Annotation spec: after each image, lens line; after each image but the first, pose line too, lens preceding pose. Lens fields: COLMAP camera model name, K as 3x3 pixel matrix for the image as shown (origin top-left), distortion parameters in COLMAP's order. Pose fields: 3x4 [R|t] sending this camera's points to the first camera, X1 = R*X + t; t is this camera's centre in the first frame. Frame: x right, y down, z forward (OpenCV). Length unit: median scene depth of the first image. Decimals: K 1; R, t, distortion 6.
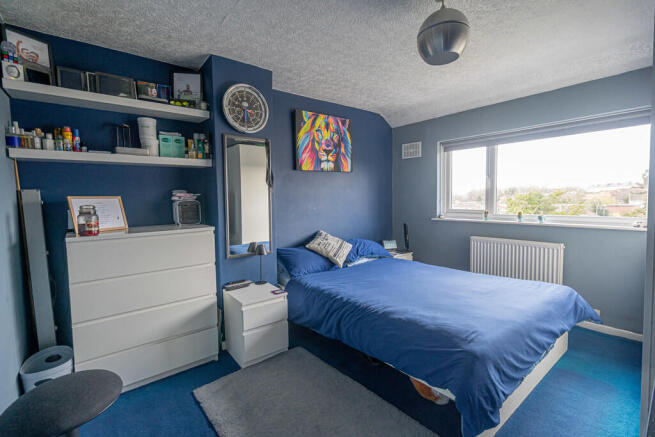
lens RADIAL K [[302.1, 0, 327.5], [0, 302.1, 218.5], [0, 0, 1]] dist [0.000973, 0.000305]
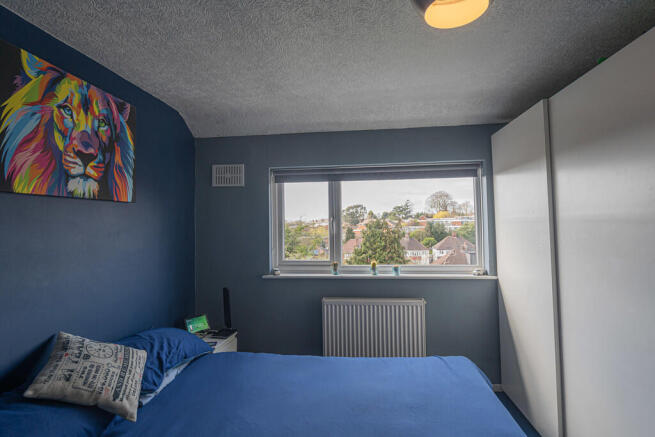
lens RADIAL K [[329.7, 0, 327.5], [0, 329.7, 218.5], [0, 0, 1]] dist [0.000867, 0.000477]
pose [[0.718622, 0.025104, 0.694948, -0.082908], [0.048649, 0.995085, -0.086252, -0.065248], [-0.693697, 0.095791, 0.713869, 0.386777]]
